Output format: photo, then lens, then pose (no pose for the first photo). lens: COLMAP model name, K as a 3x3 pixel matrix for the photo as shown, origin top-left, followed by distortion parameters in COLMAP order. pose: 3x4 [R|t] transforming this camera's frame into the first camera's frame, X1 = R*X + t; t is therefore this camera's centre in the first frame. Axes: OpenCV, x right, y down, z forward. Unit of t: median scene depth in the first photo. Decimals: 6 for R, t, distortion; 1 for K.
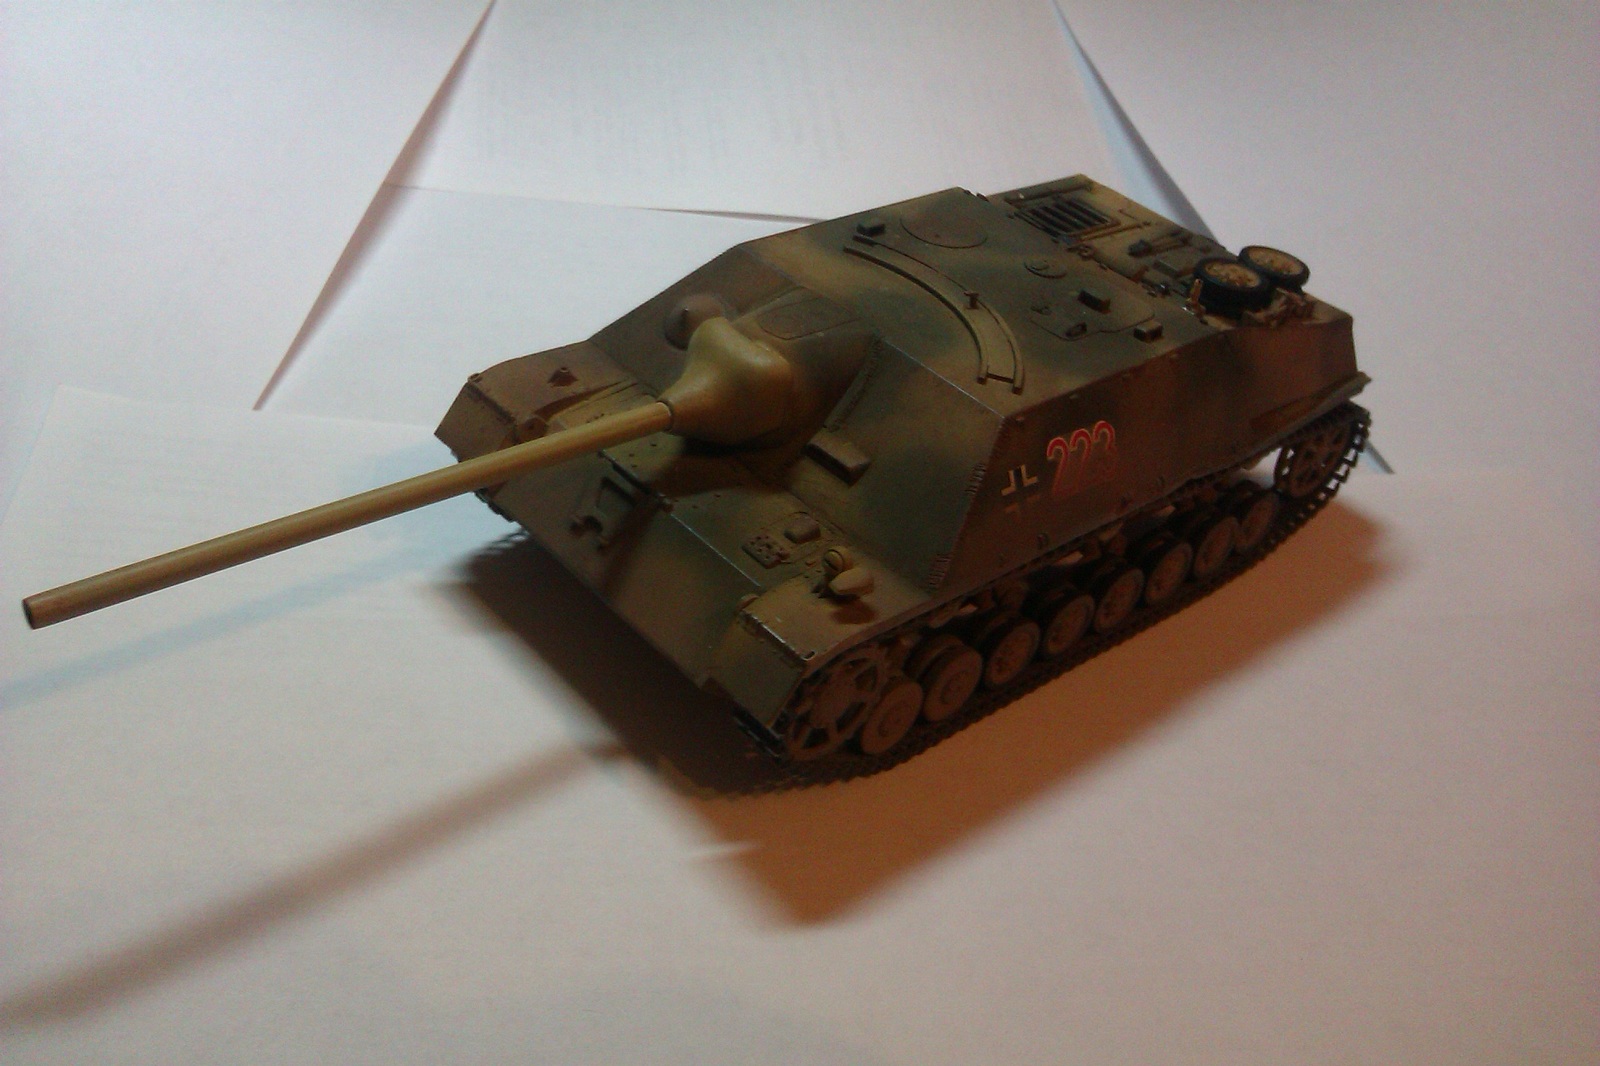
lens RADIAL K [[1640.6, 0, 800.0], [0, 1640.6, 533.0], [0, 0, 1]] dist [0.009425, 0.005834]
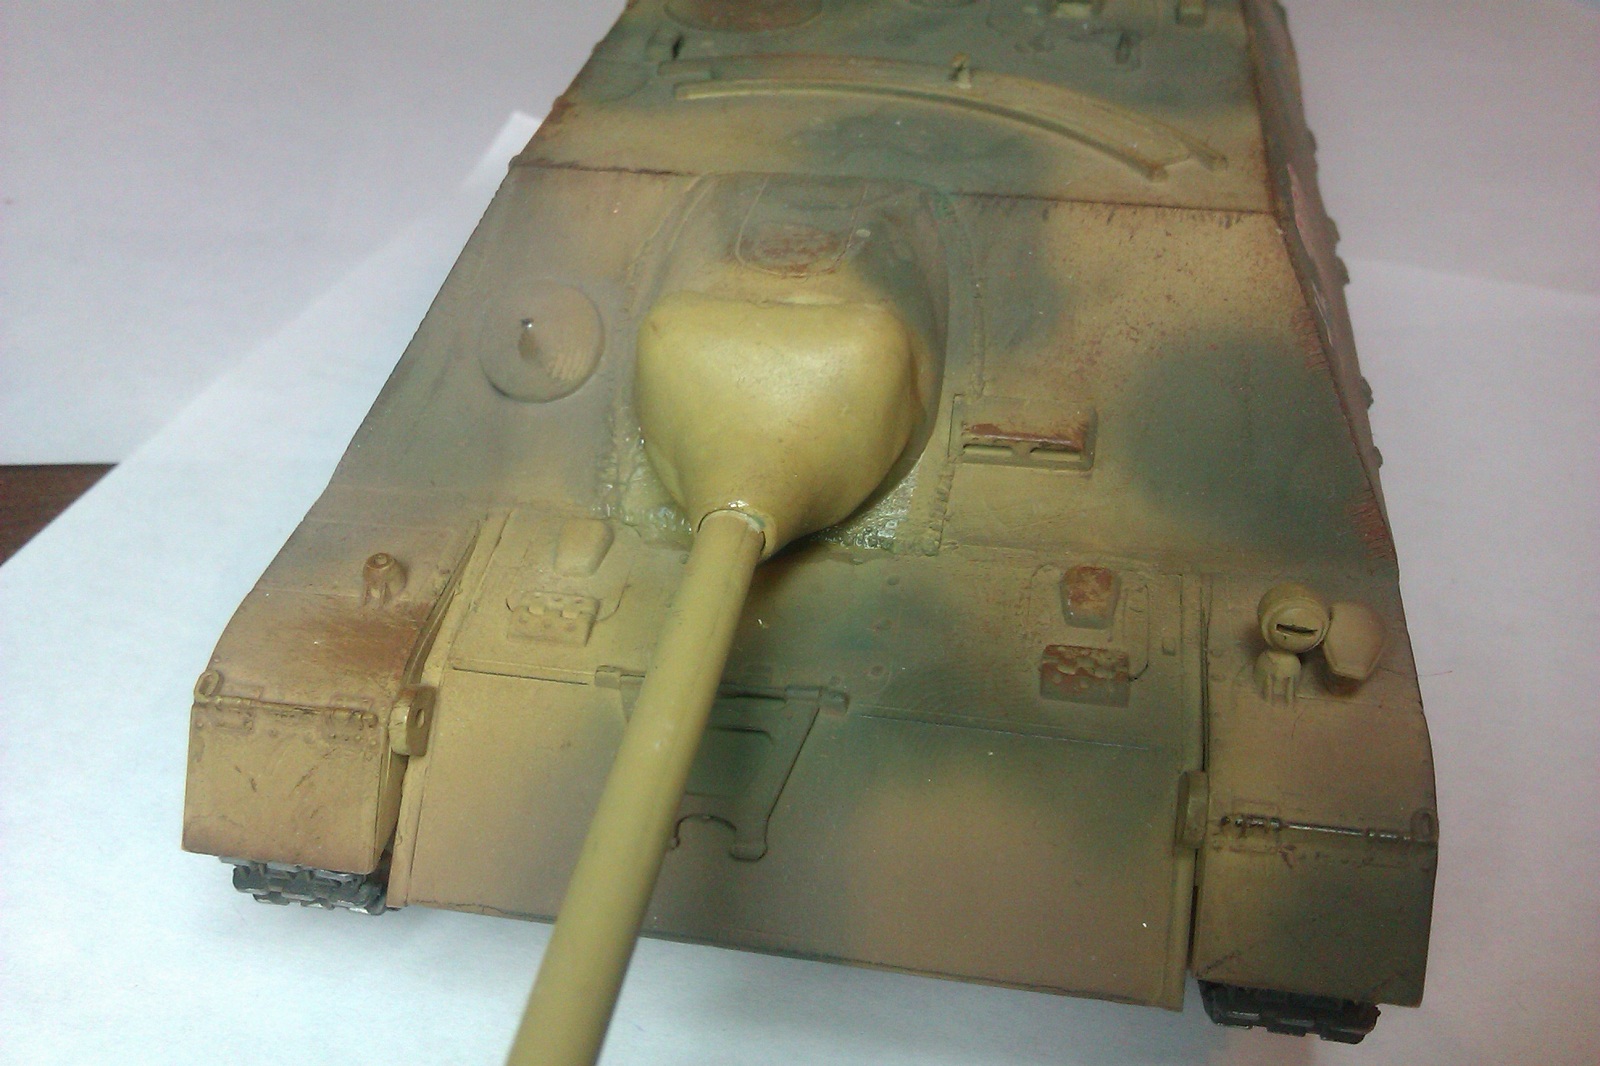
lens RADIAL K [[1606.3, 0, 800.0], [0, 1606.3, 533.0], [0, 0, 1]] dist [0.078216, -0.011357]
pose [[0.778141, -0.491997, 0.390429, -0.232679], [0.460810, 0.869589, 0.177396, -0.136505], [-0.426791, 0.041875, 0.903380, 0.576315]]
